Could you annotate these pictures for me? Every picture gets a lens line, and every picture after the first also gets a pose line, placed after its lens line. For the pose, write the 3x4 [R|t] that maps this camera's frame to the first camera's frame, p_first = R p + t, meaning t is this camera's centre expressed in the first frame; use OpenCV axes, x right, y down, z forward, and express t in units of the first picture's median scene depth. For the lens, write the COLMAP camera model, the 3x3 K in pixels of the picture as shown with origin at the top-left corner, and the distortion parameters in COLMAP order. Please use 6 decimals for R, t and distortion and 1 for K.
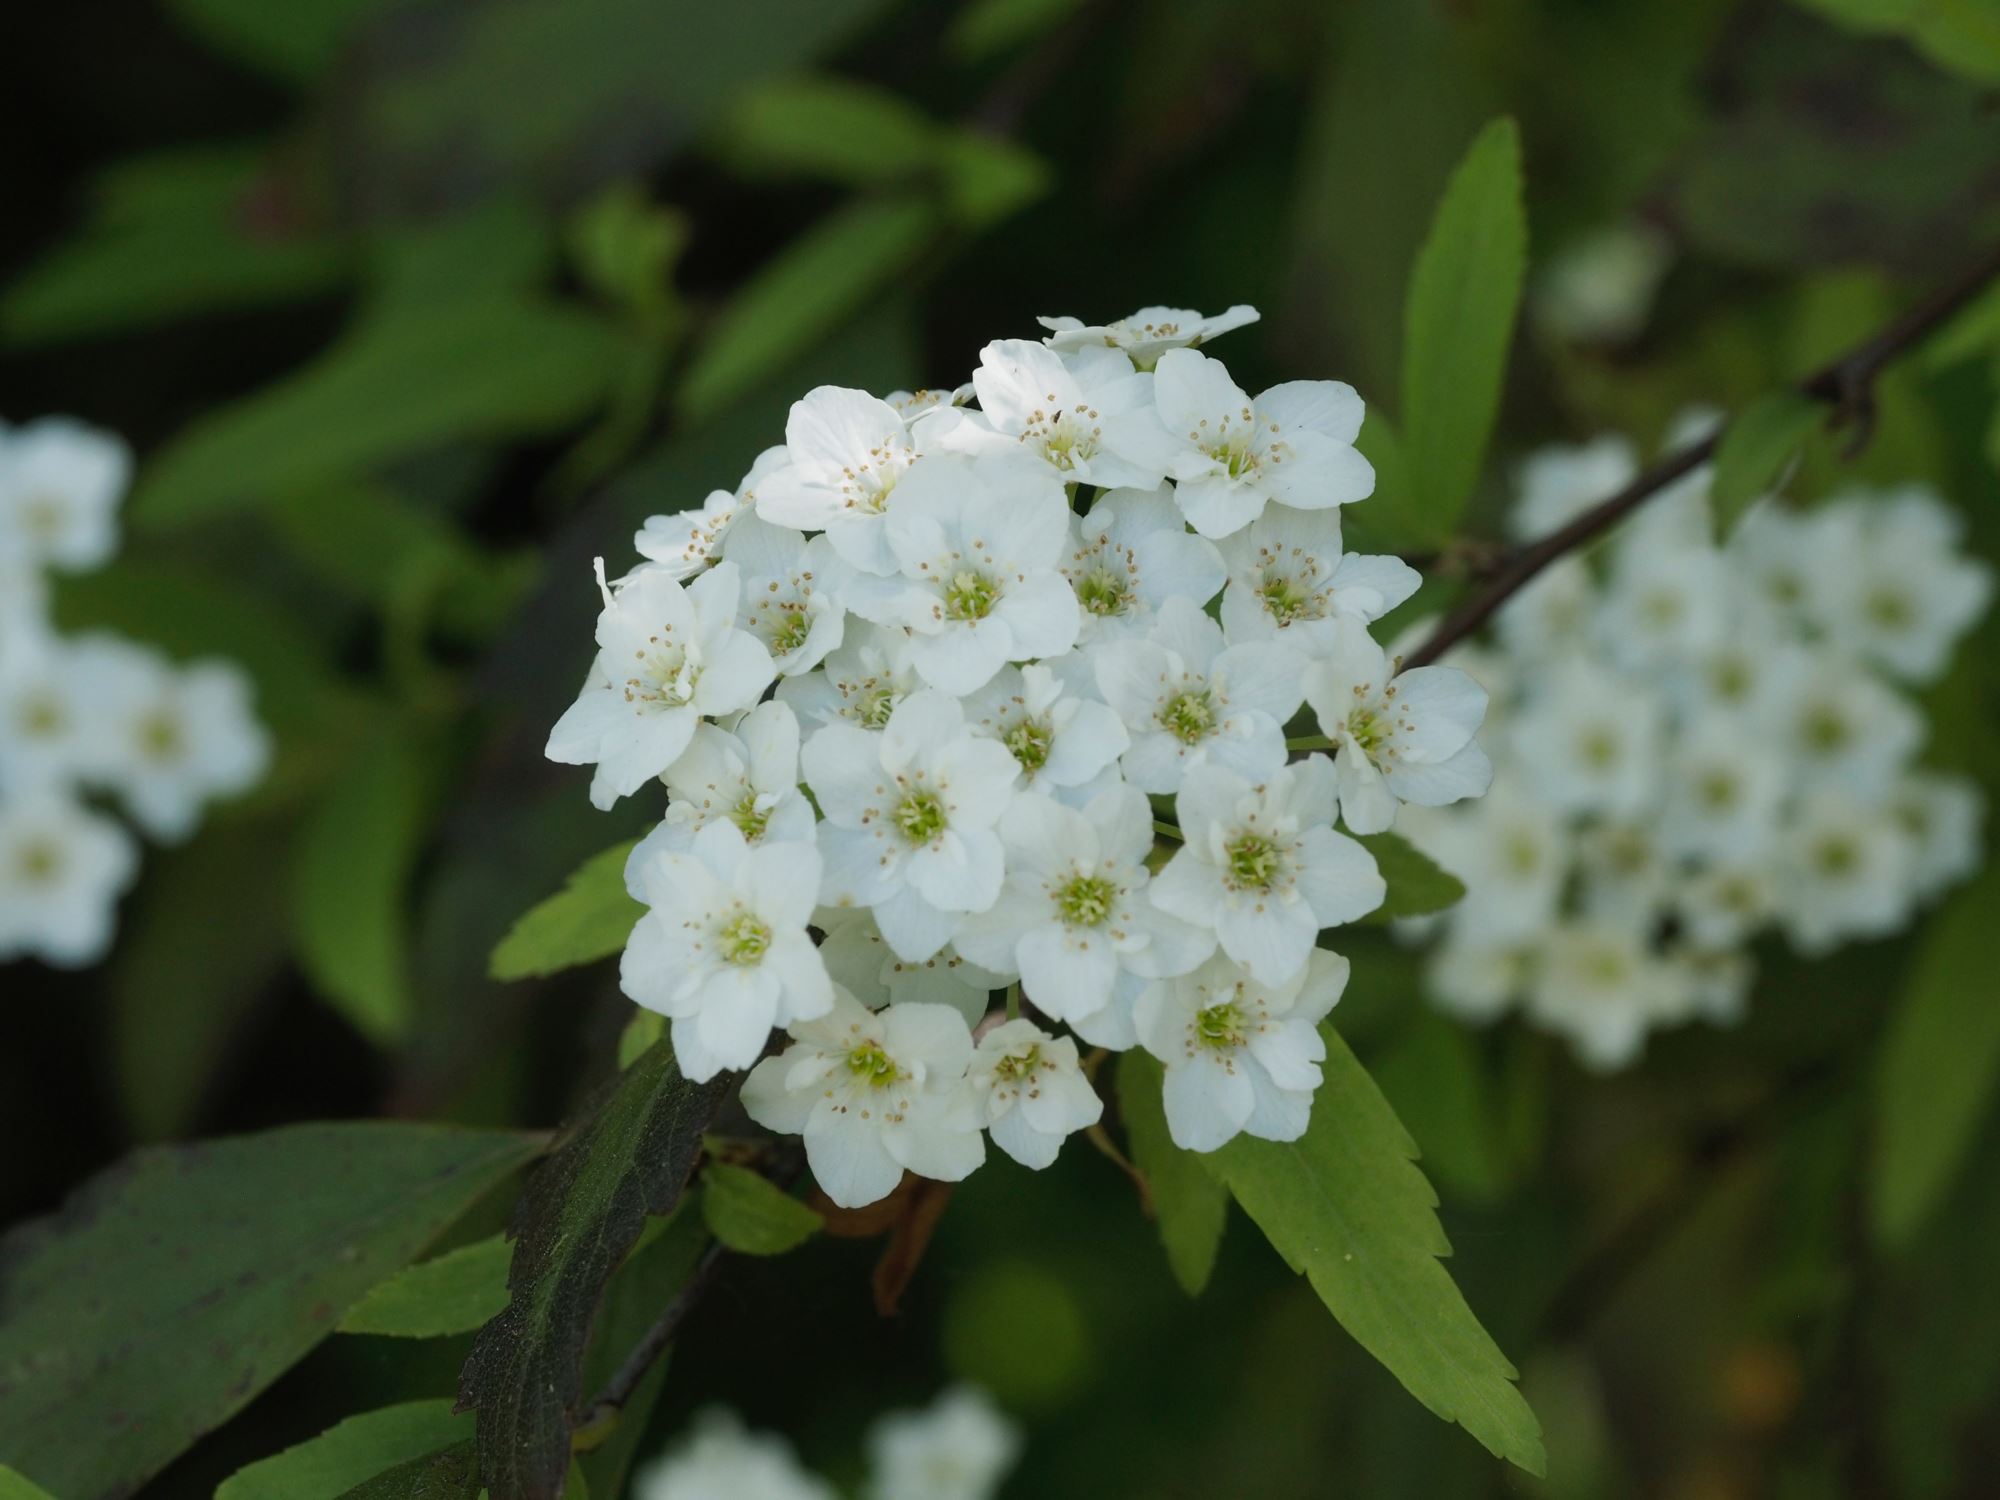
lens RADIAL K [[13429.5, 0, 1000.0], [0, 13429.5, 750.0], [0, 0, 1]] dist [-0.324382, 0.752054]
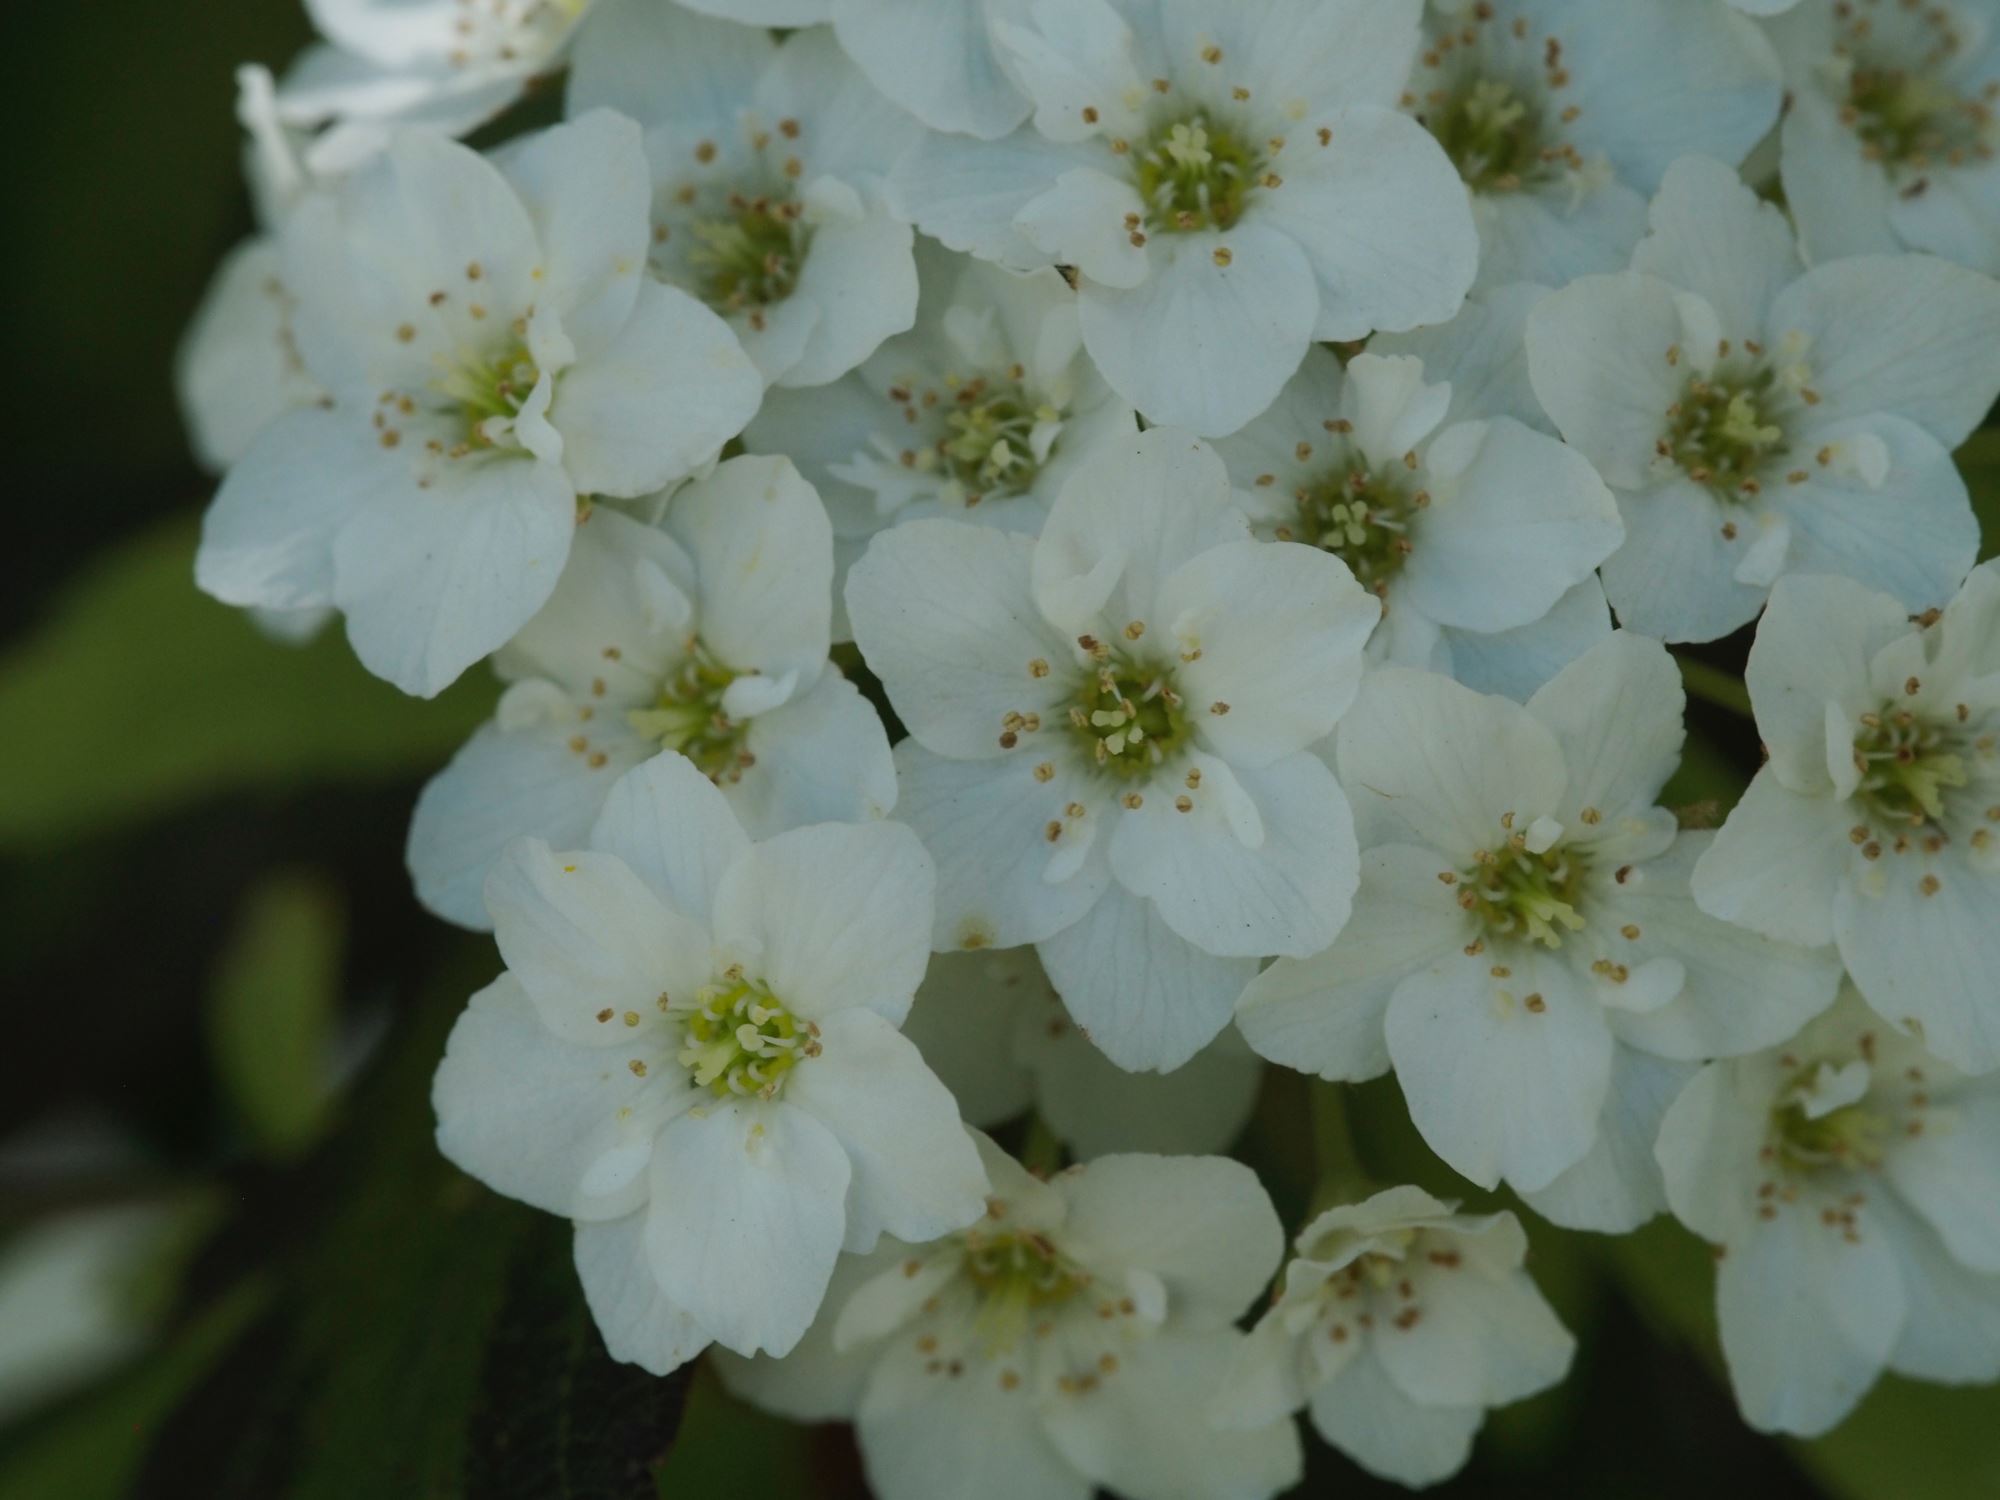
lens RADIAL K [[13429.5, 0, 1000.0], [0, 13429.5, 750.0], [0, 0, 1]] dist [-0.324382, 0.752054]
pose [[0.980747, -0.078935, 0.178618, -0.086204], [0.037464, 0.973730, 0.224604, -0.089954], [-0.191654, -0.213588, 0.957940, 0.592171]]
